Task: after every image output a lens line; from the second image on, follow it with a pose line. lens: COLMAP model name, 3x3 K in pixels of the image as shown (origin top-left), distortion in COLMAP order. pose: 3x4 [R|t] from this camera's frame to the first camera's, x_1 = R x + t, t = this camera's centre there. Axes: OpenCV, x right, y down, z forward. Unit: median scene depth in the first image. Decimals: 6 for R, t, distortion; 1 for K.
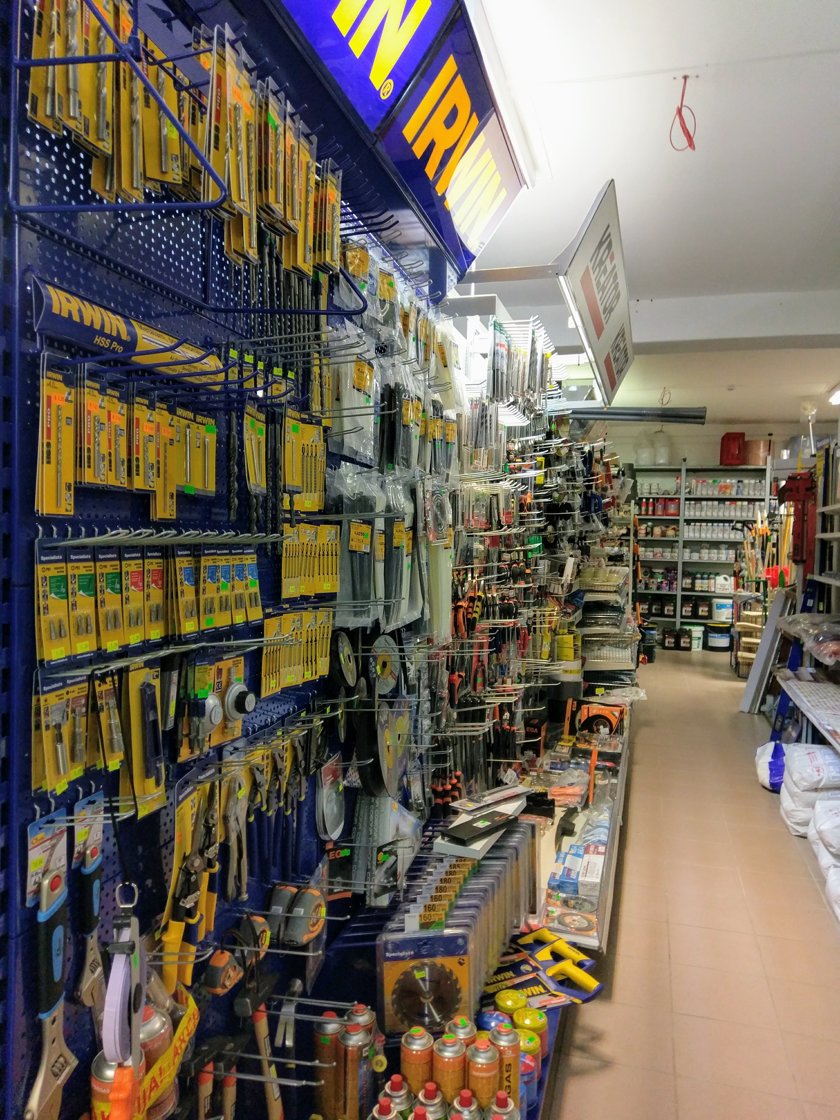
lens RADIAL K [[844.1, 0, 421.0], [0, 844.1, 566.4], [0, 0, 1]] dist [-0.002067, -0.011294]
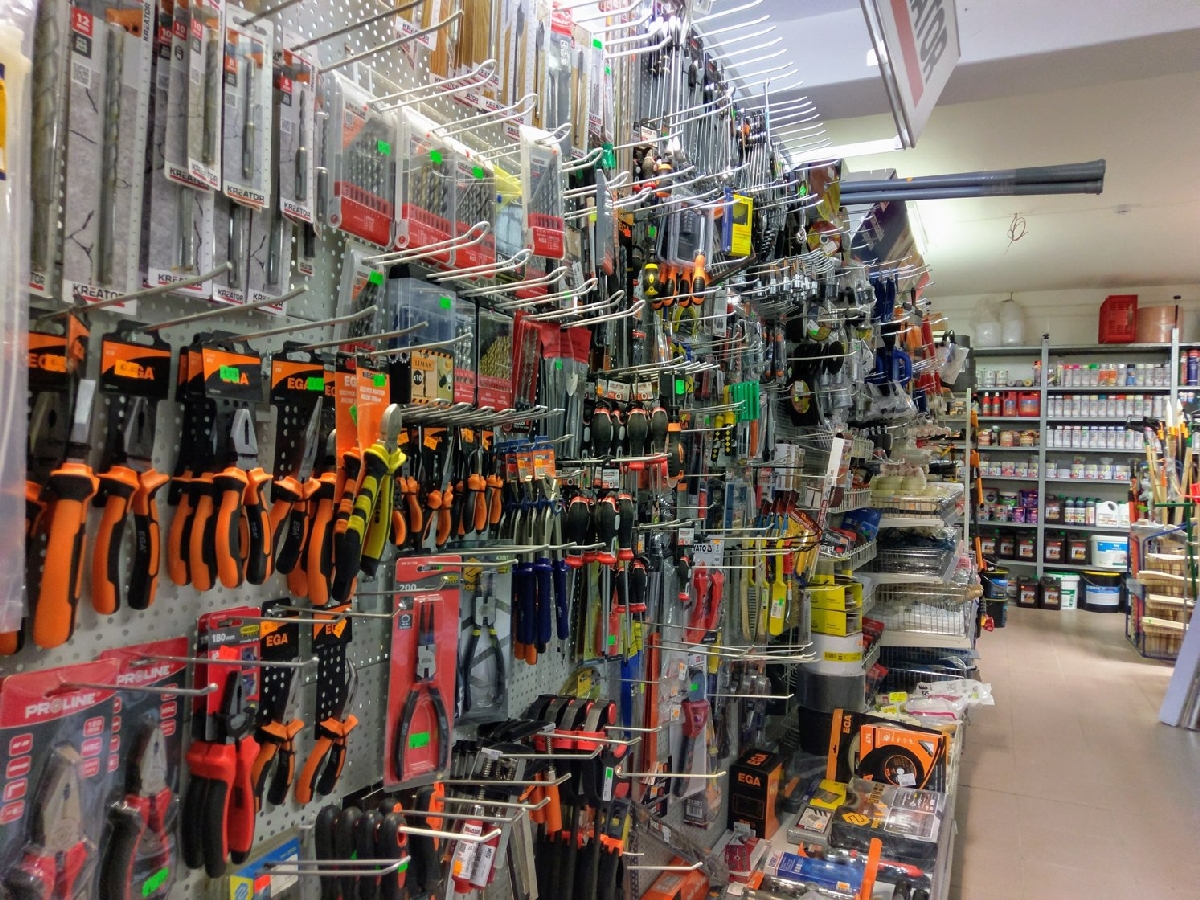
lens RADIAL K [[904.4, 0, 597.6], [0, 904.4, 443.6], [0, 0, 1]] dist [-0.002067, -0.011294]
pose [[0.988730, 0.004732, -0.149638, 0.068294], [-0.013965, 0.998058, -0.060707, 0.017426], [0.149060, 0.062112, 0.986875, 0.253529]]
